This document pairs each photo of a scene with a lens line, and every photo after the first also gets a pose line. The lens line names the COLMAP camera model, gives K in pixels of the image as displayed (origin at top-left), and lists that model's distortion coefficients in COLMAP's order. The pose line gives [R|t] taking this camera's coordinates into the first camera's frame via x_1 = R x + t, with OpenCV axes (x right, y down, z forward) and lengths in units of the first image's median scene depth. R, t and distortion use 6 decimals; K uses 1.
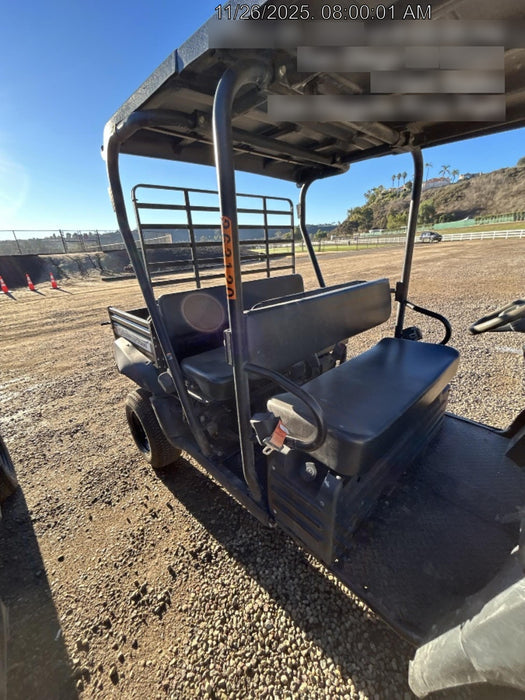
lens RADIAL K [[285.3, 0, 264.5], [0, 285.3, 349.4], [0, 0, 1]] dist [0.000808, 0.000084]
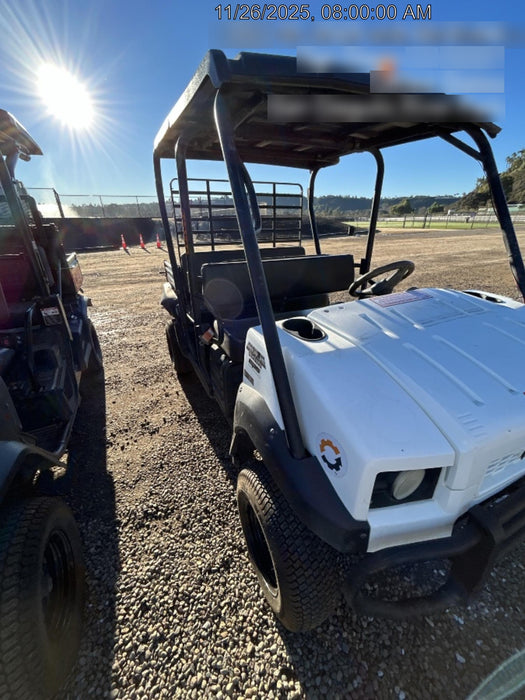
lens RADIAL K [[286.5, 0, 262.5], [0, 286.5, 350.0], [0, 0, 1]] dist [-0.000660, 0.000404]
pose [[0.948687, 0.168851, -0.267362, 0.379964], [-0.144517, 0.983551, 0.108365, 0.066694], [0.281262, -0.064167, 0.957483, -0.269274]]
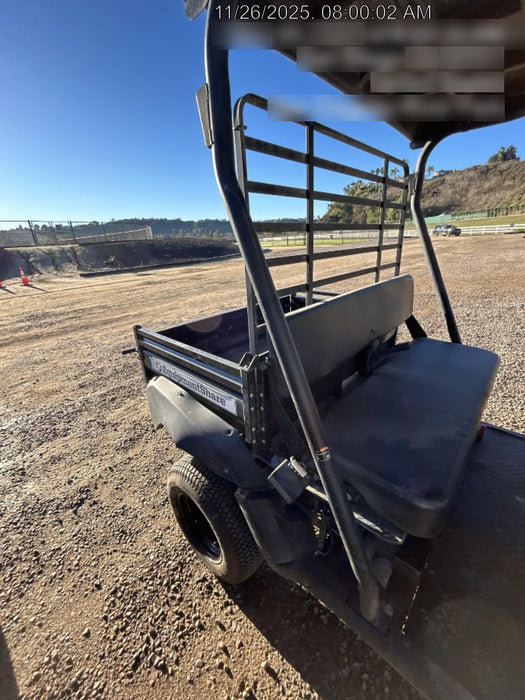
lens RADIAL K [[285.3, 0, 264.5], [0, 285.3, 349.4], [0, 0, 1]] dist [0.000808, 0.000084]
pose [[0.997815, -0.017810, 0.063626, -0.295271], [0.016633, 0.999681, 0.018983, -0.104159], [-0.063944, -0.017884, 0.997793, 0.335102]]
